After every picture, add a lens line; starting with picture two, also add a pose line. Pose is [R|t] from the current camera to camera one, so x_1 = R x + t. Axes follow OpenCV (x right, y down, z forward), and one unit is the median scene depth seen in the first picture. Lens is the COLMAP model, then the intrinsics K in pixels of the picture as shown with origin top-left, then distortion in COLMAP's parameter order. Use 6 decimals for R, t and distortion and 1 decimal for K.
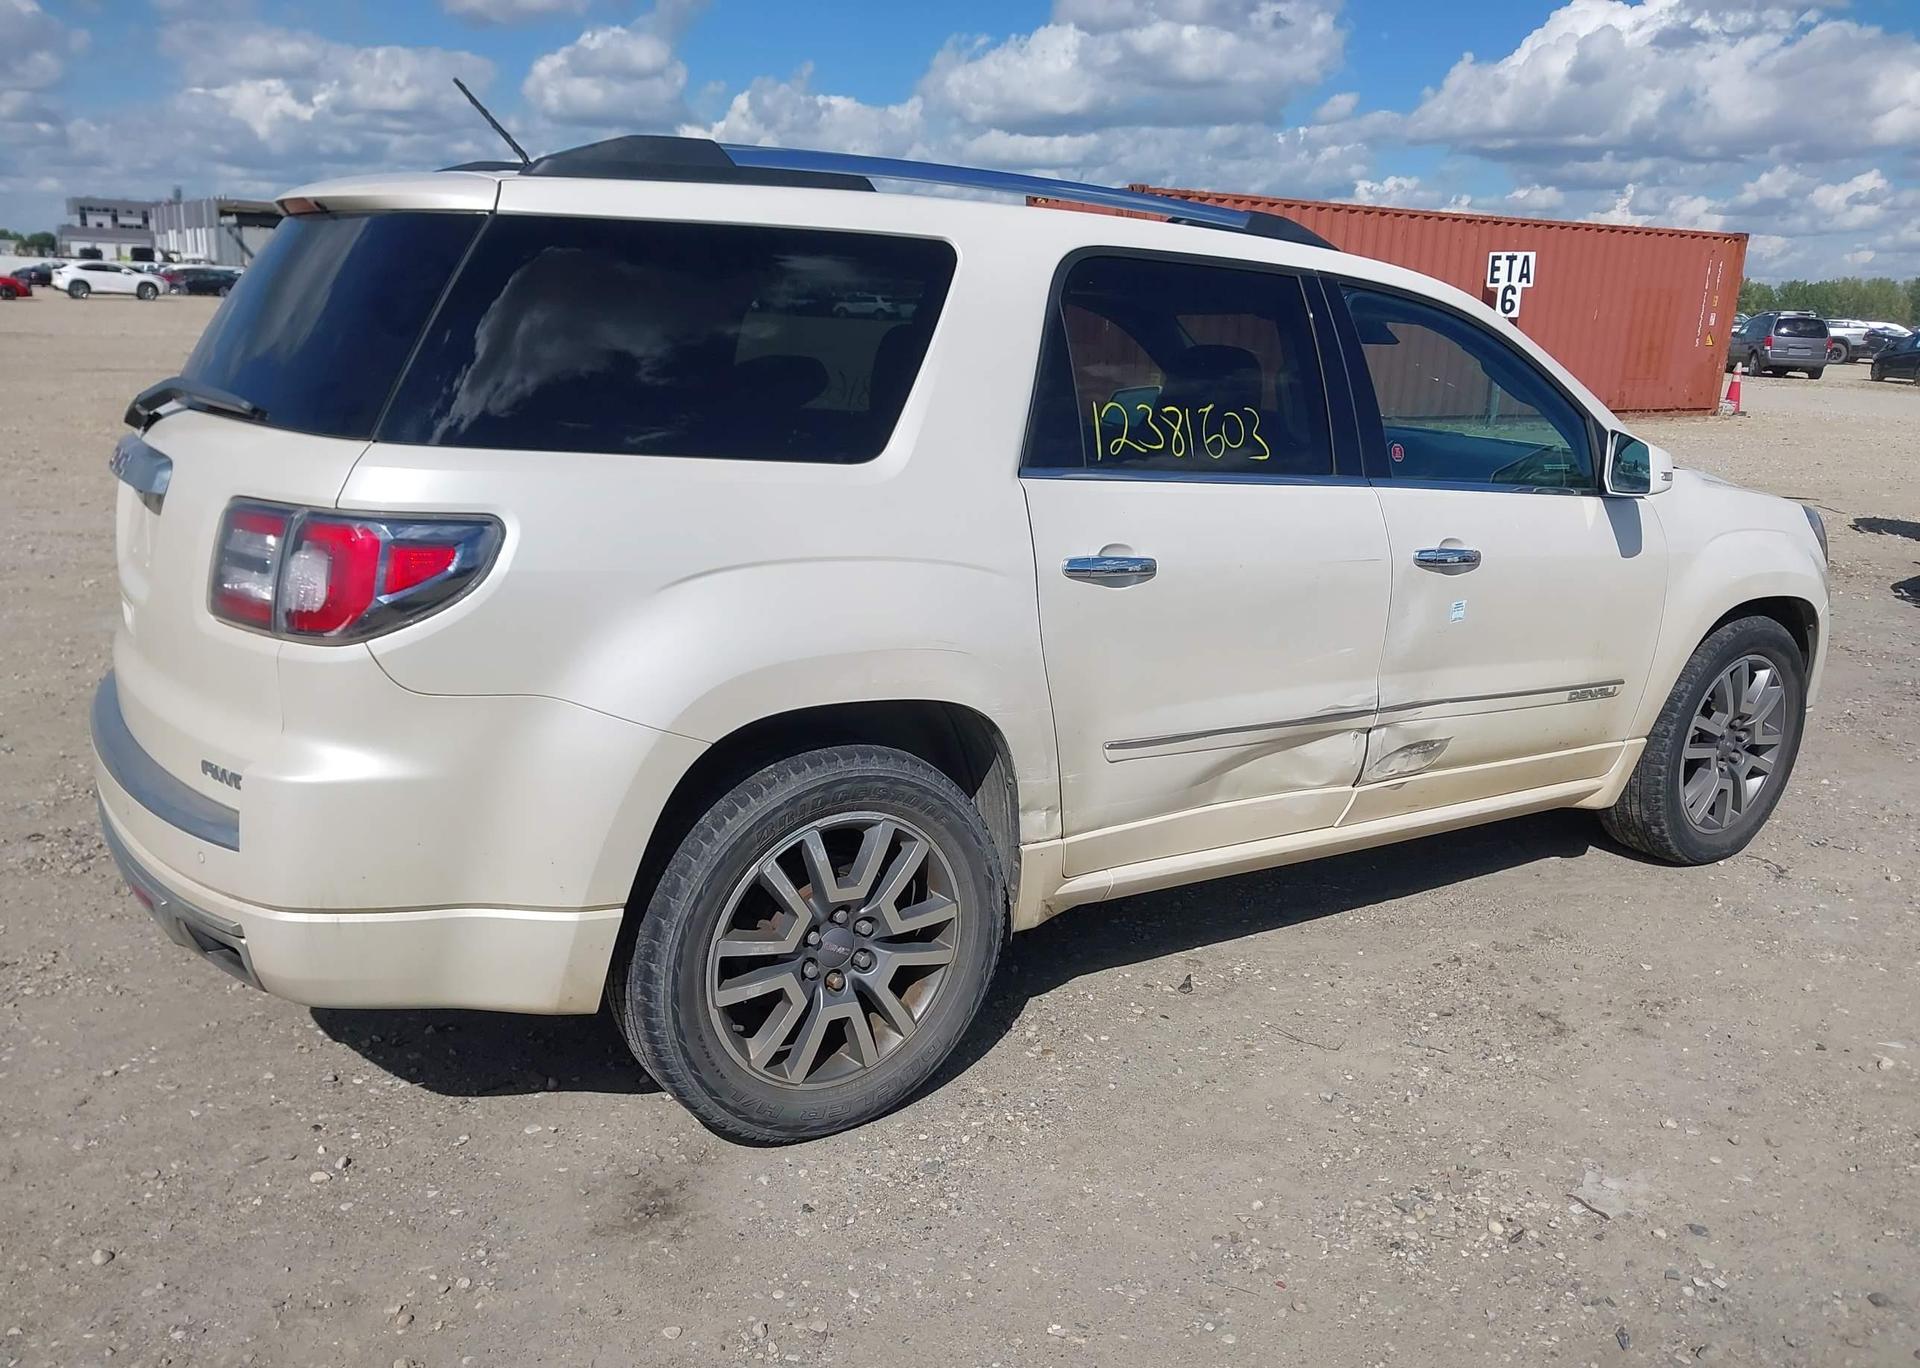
lens RADIAL K [[1605.9, 0, 956.3], [0, 1605.9, 666.4], [0, 0, 1]] dist [0.021657, -0.000143]
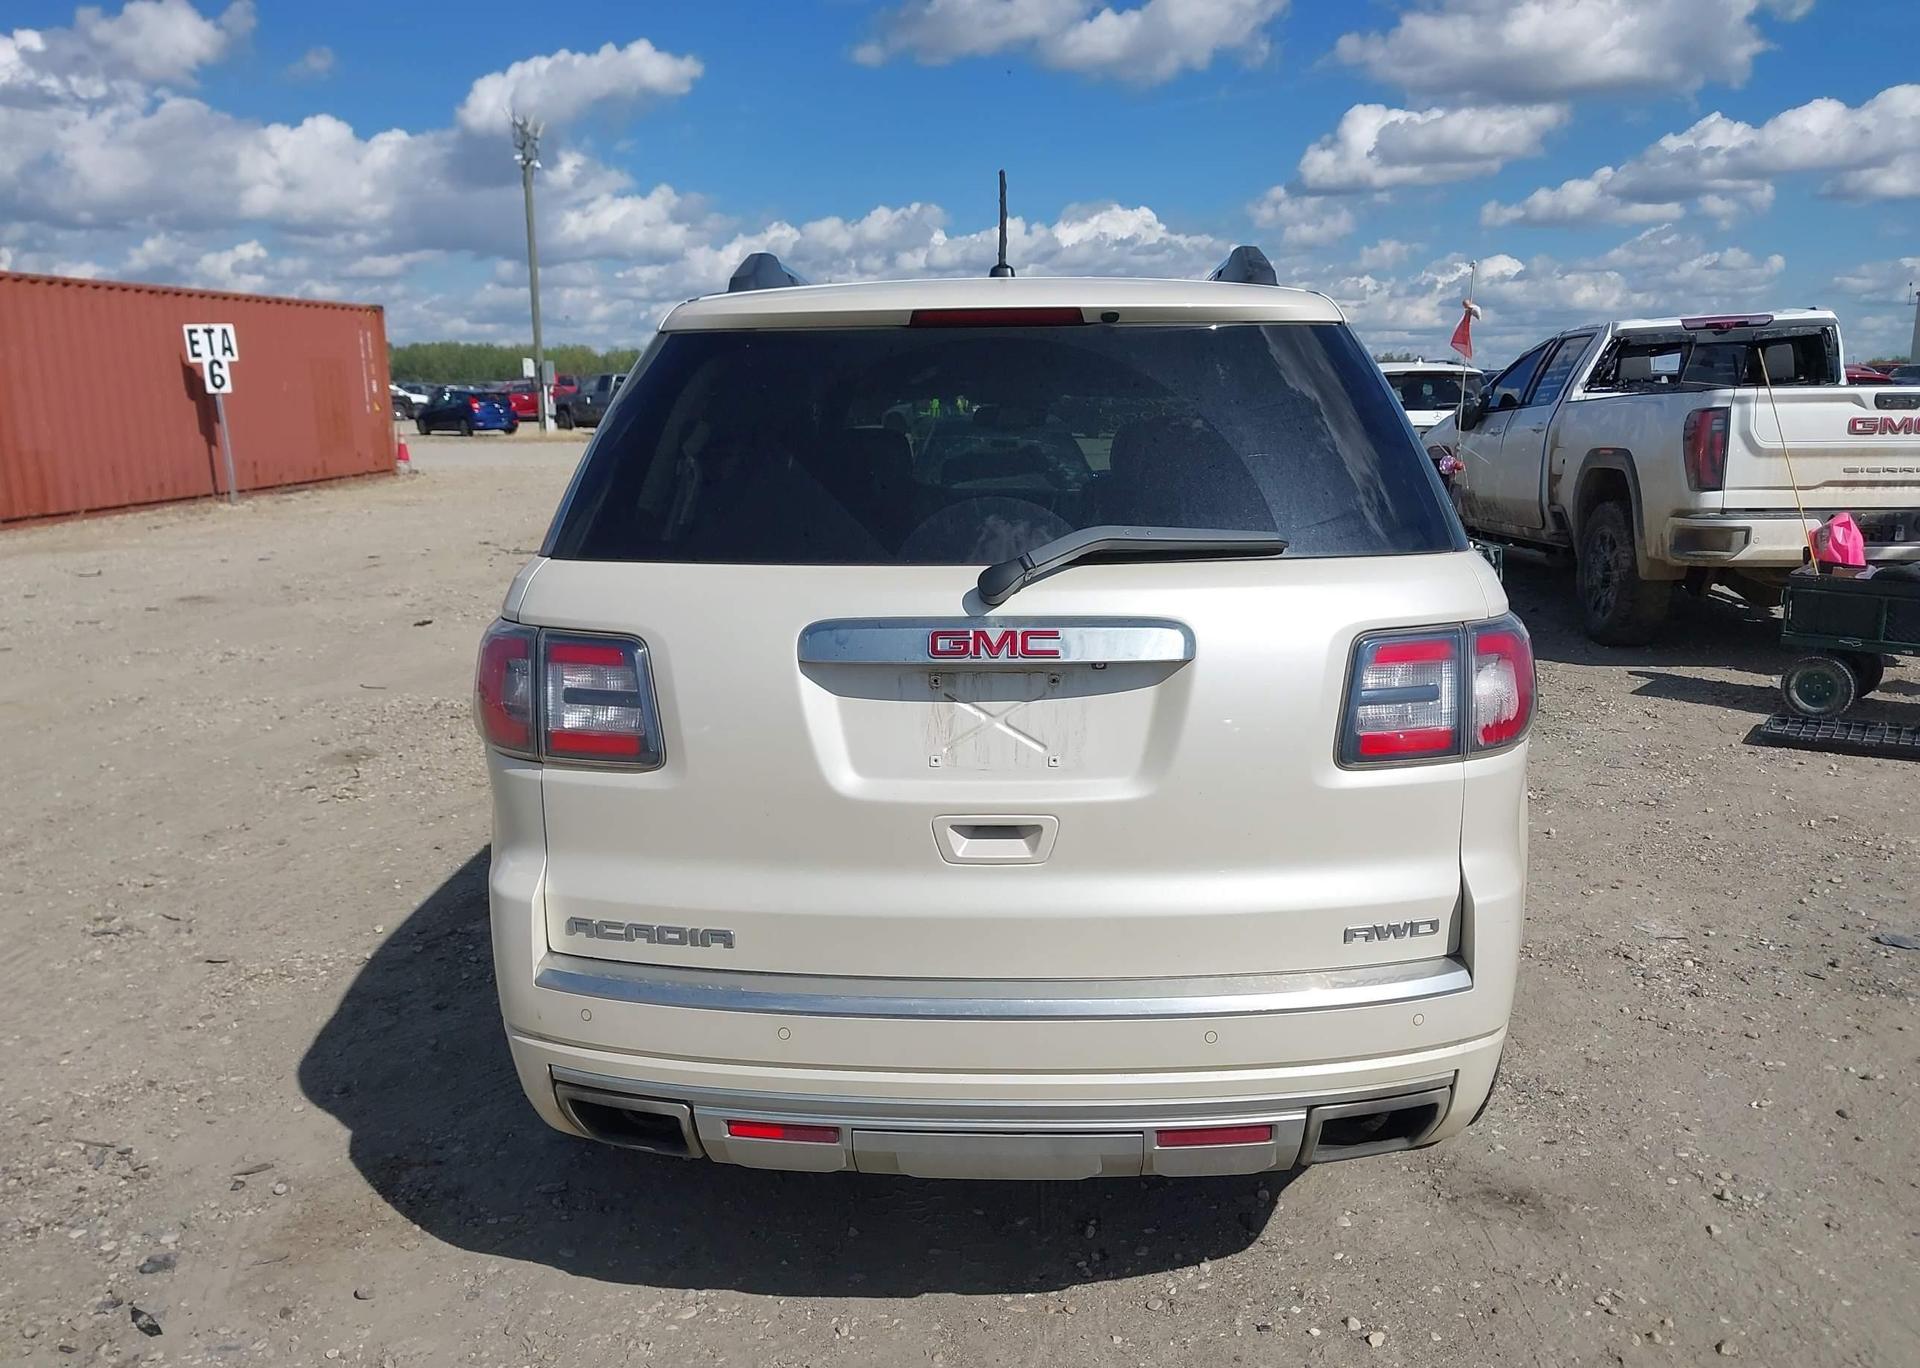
lens RADIAL K [[1625.8, 0, 960.0], [0, 1625.8, 684.0], [0, 0, 1]] dist [0.006313, 0.005316]
pose [[0.571536, -0.192641, 0.797644, -0.210752], [0.215639, 0.973148, 0.080516, -0.031867], [-0.791736, 0.125985, 0.597730, 0.098399]]
